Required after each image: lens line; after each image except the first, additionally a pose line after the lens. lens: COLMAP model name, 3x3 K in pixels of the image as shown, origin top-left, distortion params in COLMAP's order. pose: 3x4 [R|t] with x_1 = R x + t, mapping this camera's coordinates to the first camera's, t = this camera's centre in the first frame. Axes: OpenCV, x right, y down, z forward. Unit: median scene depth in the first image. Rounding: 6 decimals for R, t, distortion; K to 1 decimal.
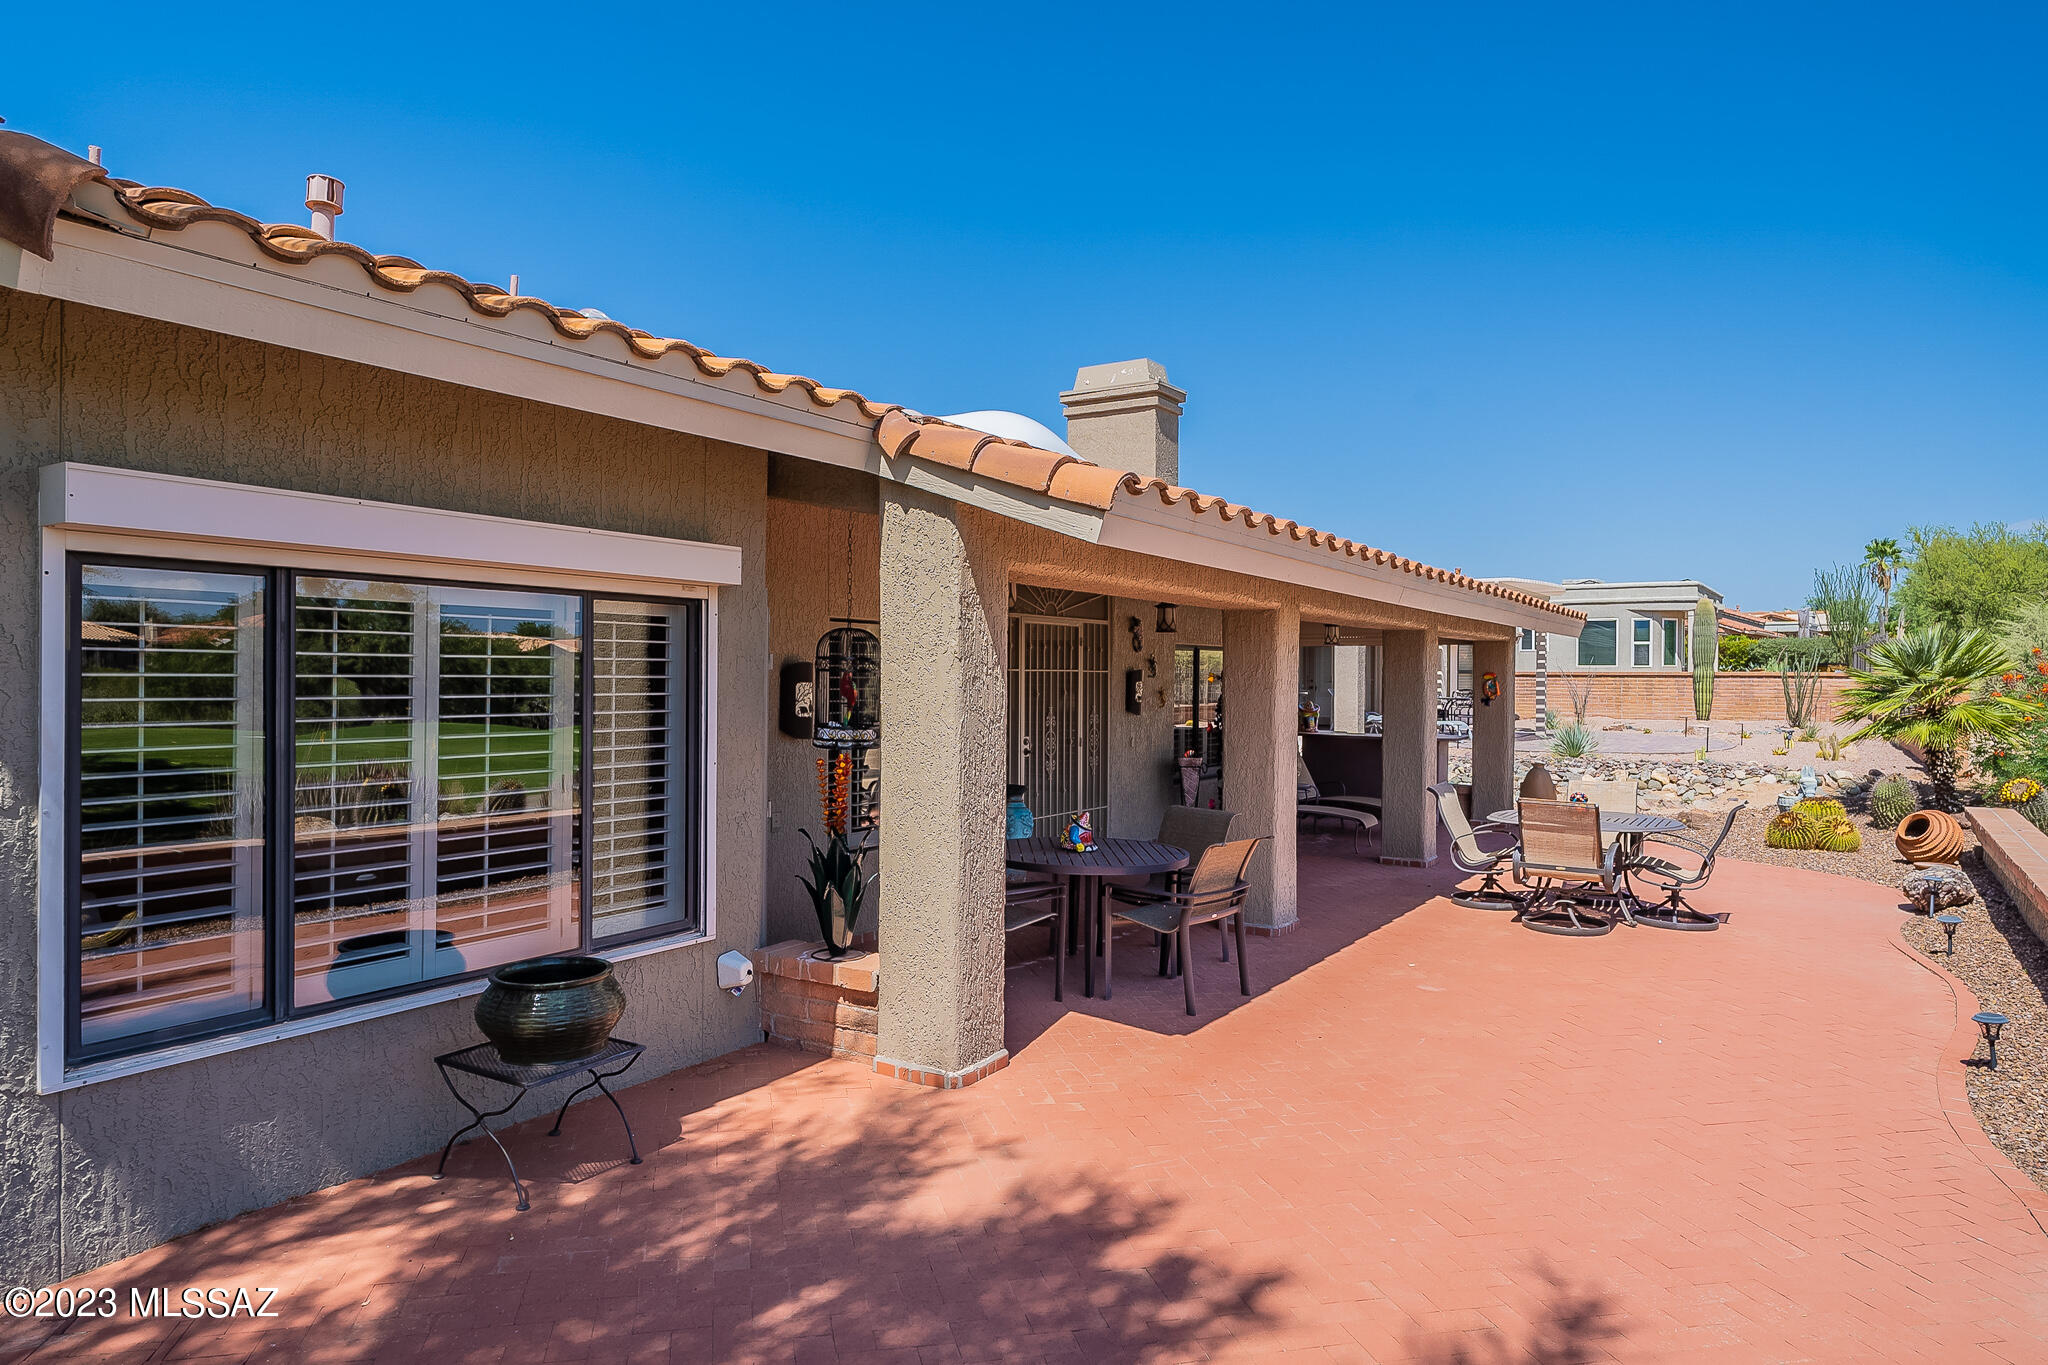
lens RADIAL K [[1292.3, 0, 1031.1], [0, 1292.3, 673.3], [0, 0, 1]] dist [-0.001933, 0.000997]
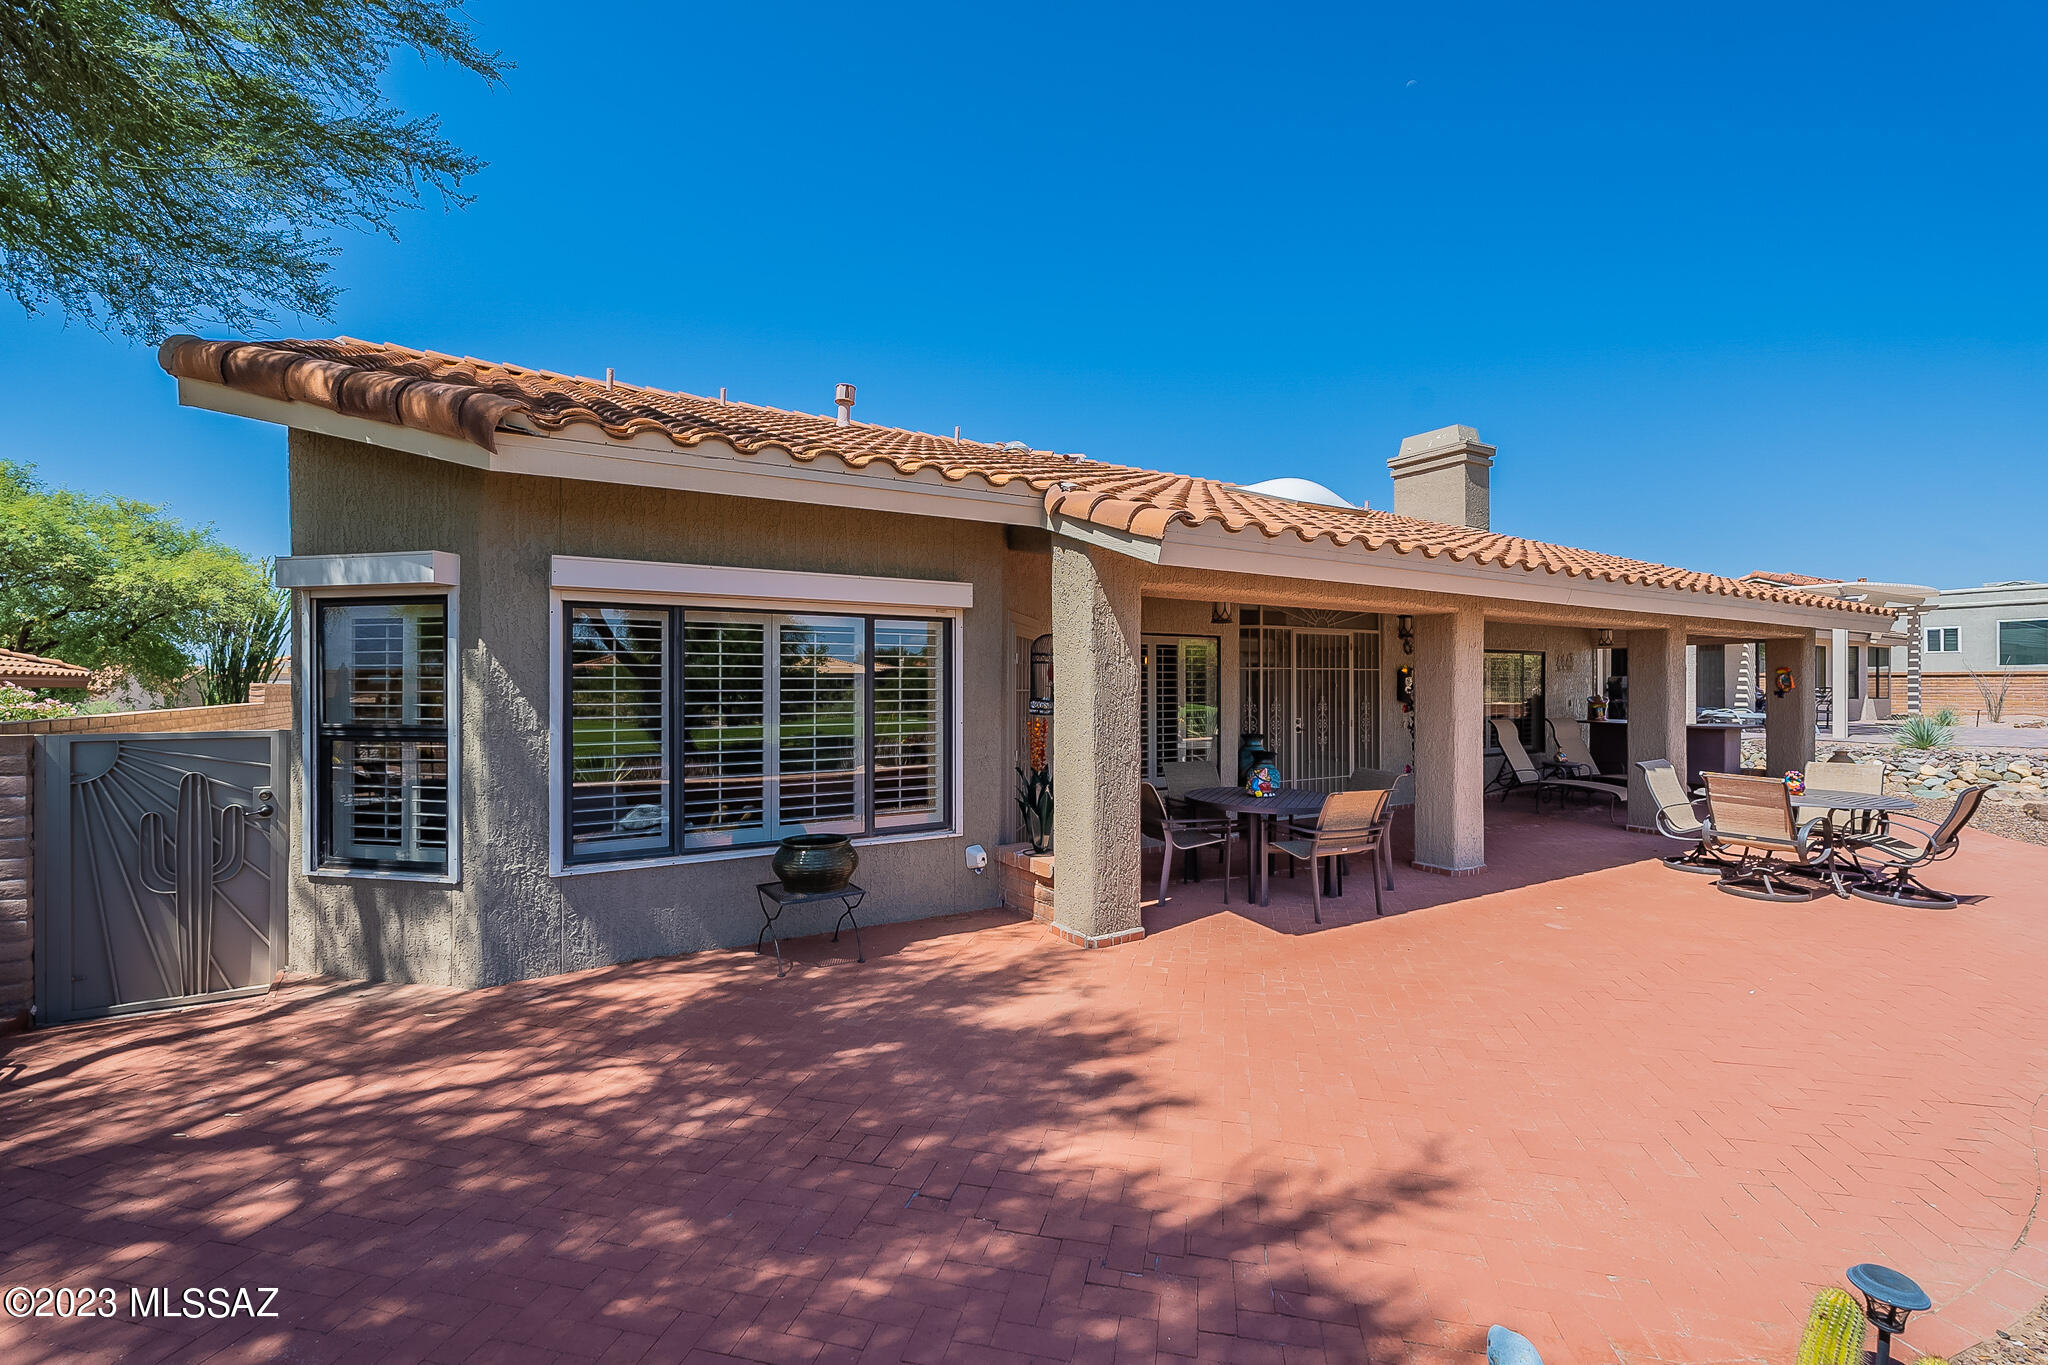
lens RADIAL K [[897.7, 0, 1019.1], [0, 897.7, 686.6], [0, 0, 1]] dist [-0.009912, 0.002079]
pose [[0.892177, -0.006435, -0.451641, 0.307609], [0.008105, 0.999966, 0.001763, 0.024376], [0.451614, -0.005233, 0.892198, 0.065379]]
